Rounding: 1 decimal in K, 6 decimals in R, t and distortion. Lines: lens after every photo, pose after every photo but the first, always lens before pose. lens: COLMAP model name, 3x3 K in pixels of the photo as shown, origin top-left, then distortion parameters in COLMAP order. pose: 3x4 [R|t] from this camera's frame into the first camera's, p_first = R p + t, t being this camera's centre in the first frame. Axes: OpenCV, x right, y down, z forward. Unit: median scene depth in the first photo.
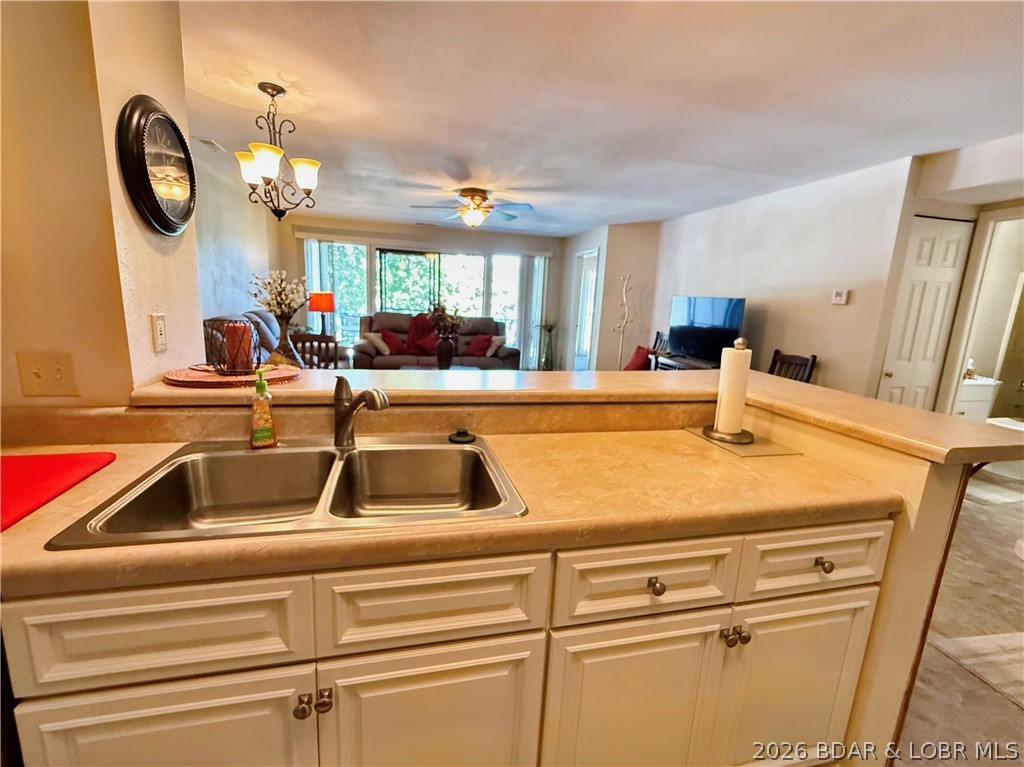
lens RADIAL K [[441.5, 0, 512.0], [0, 441.5, 383.5], [0, 0, 1]] dist [-0.001101, -0.000213]
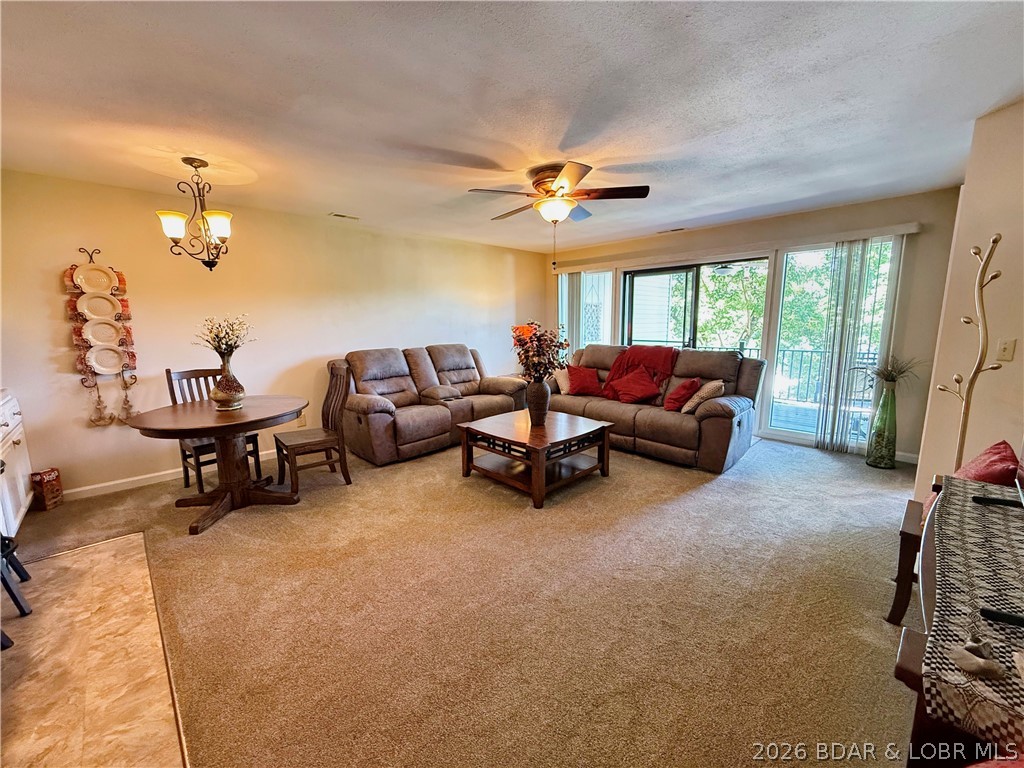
lens RADIAL K [[410.4, 0, 512.9], [0, 410.4, 380.0], [0, 0, 1]] dist [0.001214, -0.000136]
pose [[0.503167, 0.067173, -0.861575, 0.515297], [-0.129159, 0.991622, 0.001882, -0.117493], [0.854483, 0.110333, 0.507627, 0.727171]]
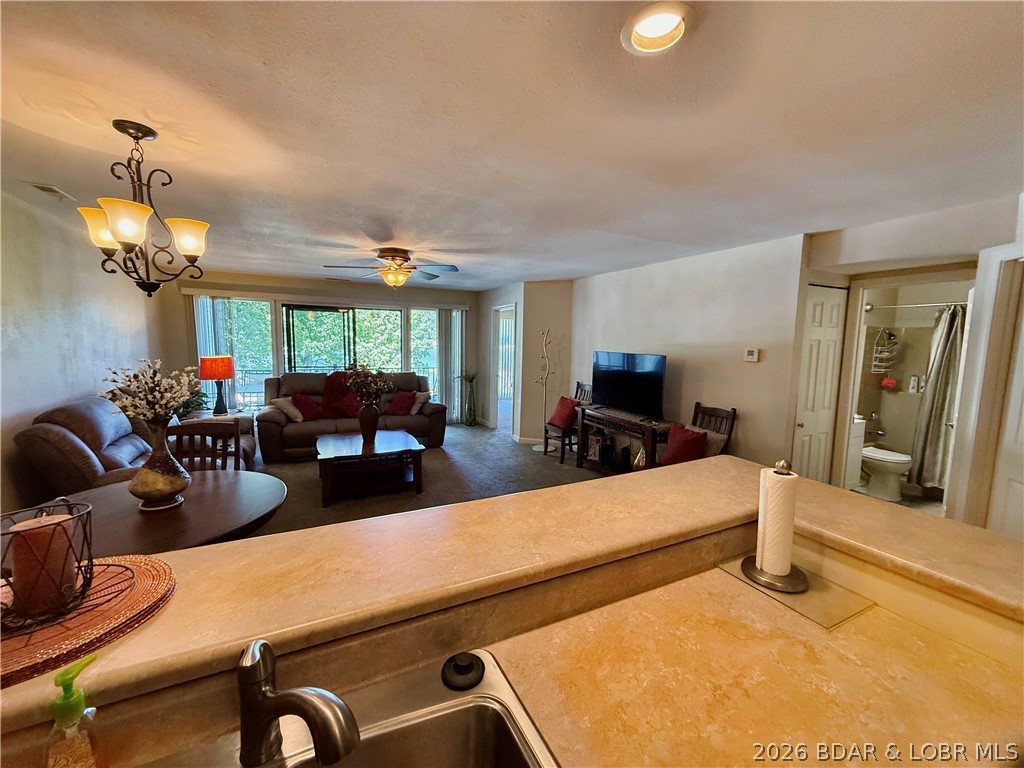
lens RADIAL K [[406.6, 0, 511.7], [0, 406.6, 385.3], [0, 0, 1]] dist [0.001369, -0.000202]
pose [[0.975030, -0.052563, 0.215765, -0.048530], [0.068149, 0.995527, -0.065439, -0.079326], [-0.211360, 0.078510, 0.974250, 0.122202]]
